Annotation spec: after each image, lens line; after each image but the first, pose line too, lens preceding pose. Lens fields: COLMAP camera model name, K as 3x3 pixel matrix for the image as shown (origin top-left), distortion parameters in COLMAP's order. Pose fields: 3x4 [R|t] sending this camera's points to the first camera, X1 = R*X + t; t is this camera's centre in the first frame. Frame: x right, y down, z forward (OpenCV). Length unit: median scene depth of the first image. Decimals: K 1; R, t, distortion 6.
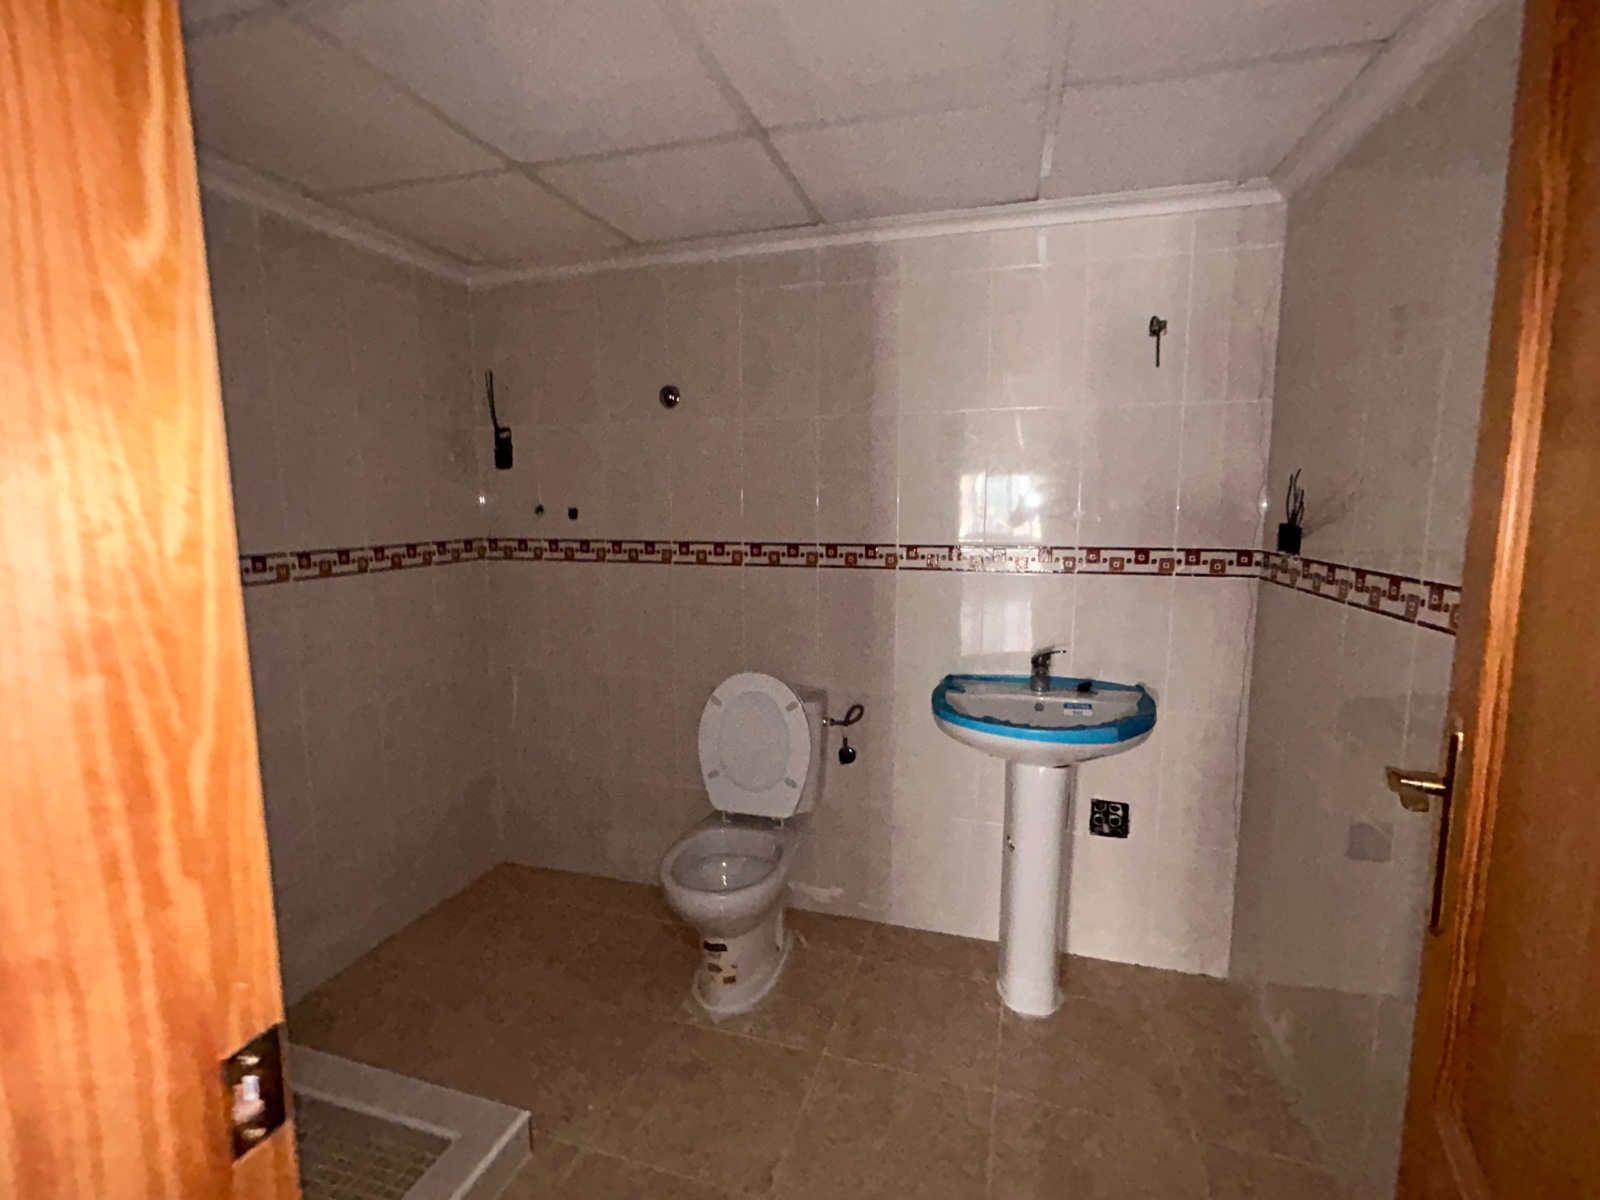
lens RADIAL K [[770.6, 0, 795.4], [0, 770.6, 602.8], [0, 0, 1]] dist [0.010180, -0.000064]
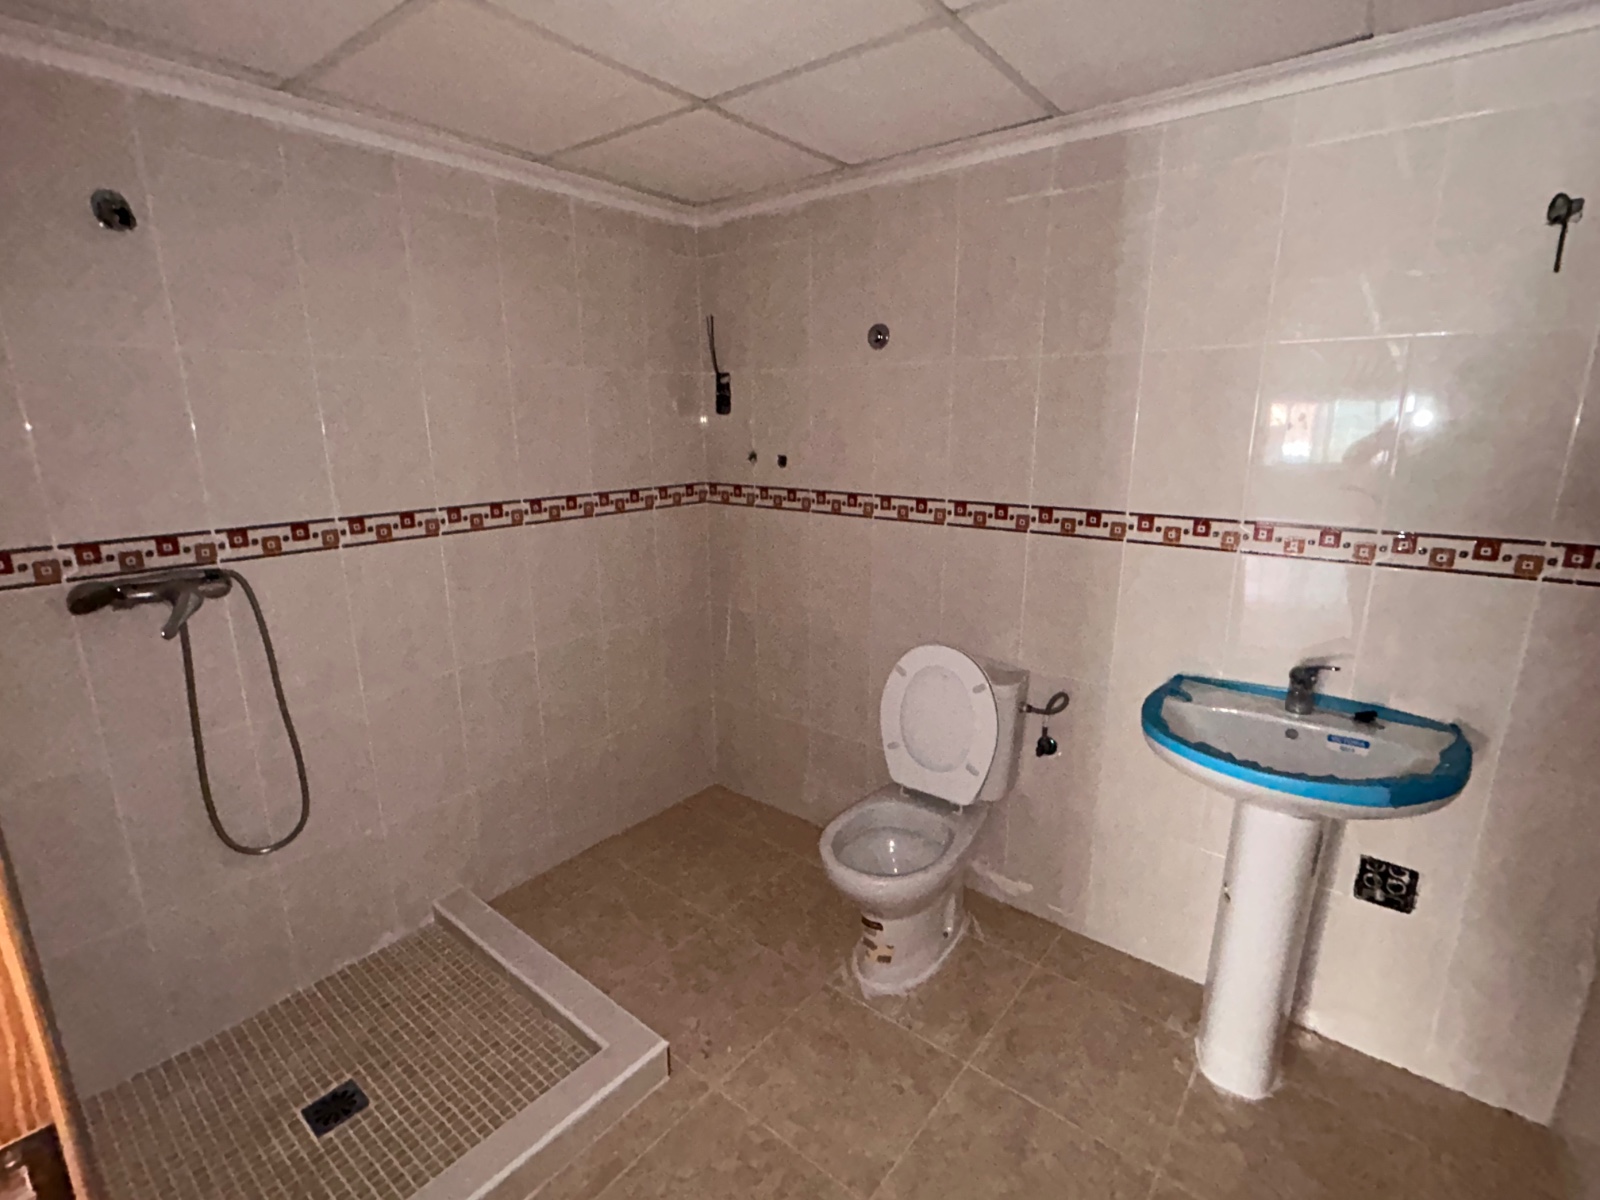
lens RADIAL K [[762.1, 0, 800.0], [0, 762.1, 600.0], [0, 0, 1]] dist [-0.003541, 0.005805]
pose [[0.927466, 0.088917, -0.363180, 0.114604], [-0.049279, 0.991908, 0.117003, -0.061691], [0.370645, -0.090619, 0.924343, 0.105484]]
